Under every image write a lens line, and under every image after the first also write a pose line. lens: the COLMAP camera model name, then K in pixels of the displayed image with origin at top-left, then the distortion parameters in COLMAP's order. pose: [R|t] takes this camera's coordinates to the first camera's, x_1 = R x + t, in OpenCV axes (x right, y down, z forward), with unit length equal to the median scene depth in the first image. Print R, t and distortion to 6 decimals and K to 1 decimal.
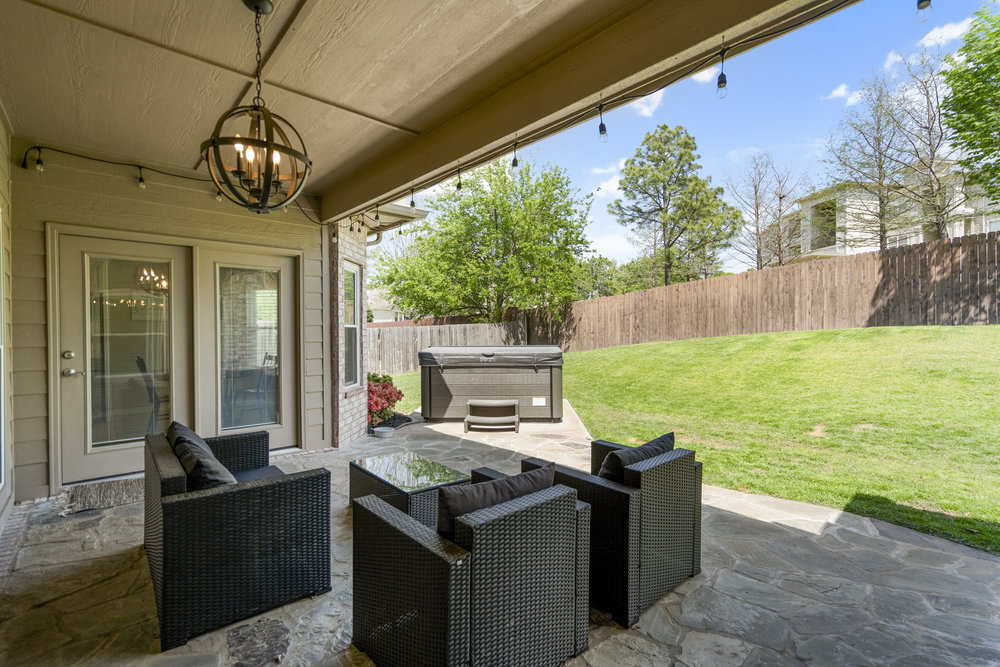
lens RADIAL K [[458.3, 0, 500.0], [0, 458.3, 333.5], [0, 0, 1]] dist [0.002291, 0.000226]
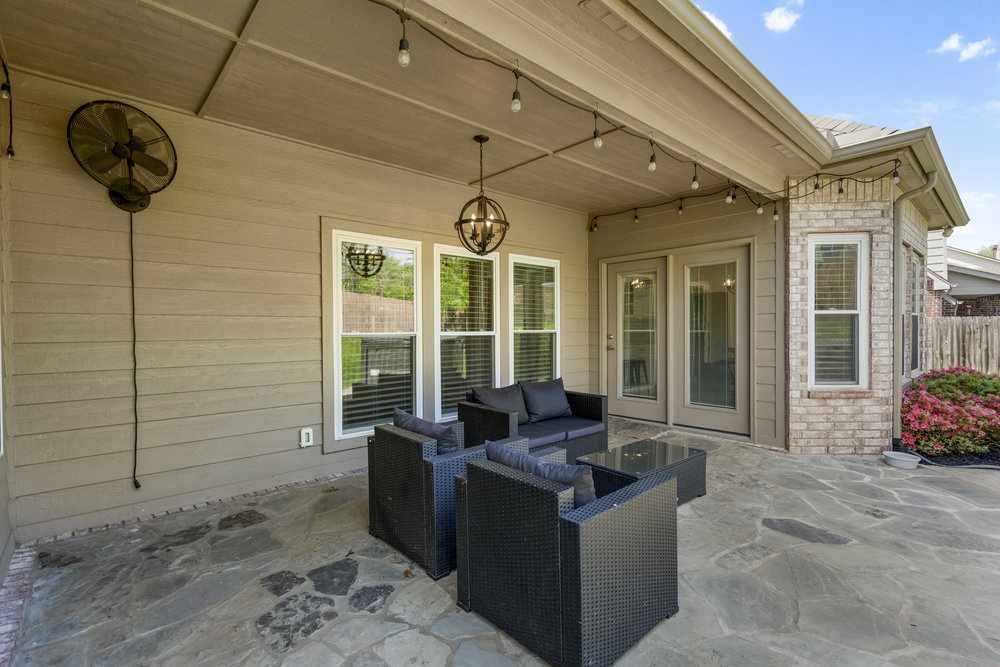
lens RADIAL K [[461.9, 0, 500.0], [0, 461.9, 333.5], [0, 0, 1]] dist [-0.001074, 0.000059]
pose [[0.010695, 0.013366, -0.999853, 0.402263], [0.007149, 0.999884, 0.013443, 0.005075], [0.999917, -0.007292, 0.010598, 0.333400]]
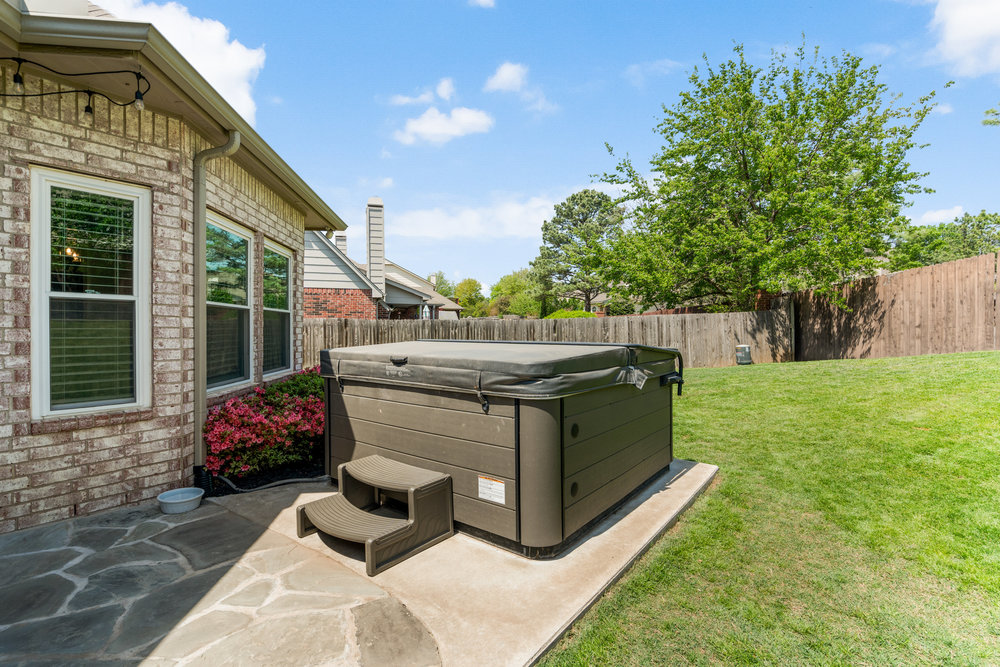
lens RADIAL K [[456.7, 0, 500.0], [0, 456.7, 333.5], [0, 0, 1]] dist [-0.004825, 0.000075]
pose [[0.821291, 0.010347, -0.570416, 0.304449], [-0.005450, 0.999932, 0.010290, 0.015541], [0.570484, -0.005342, 0.821291, 0.696094]]
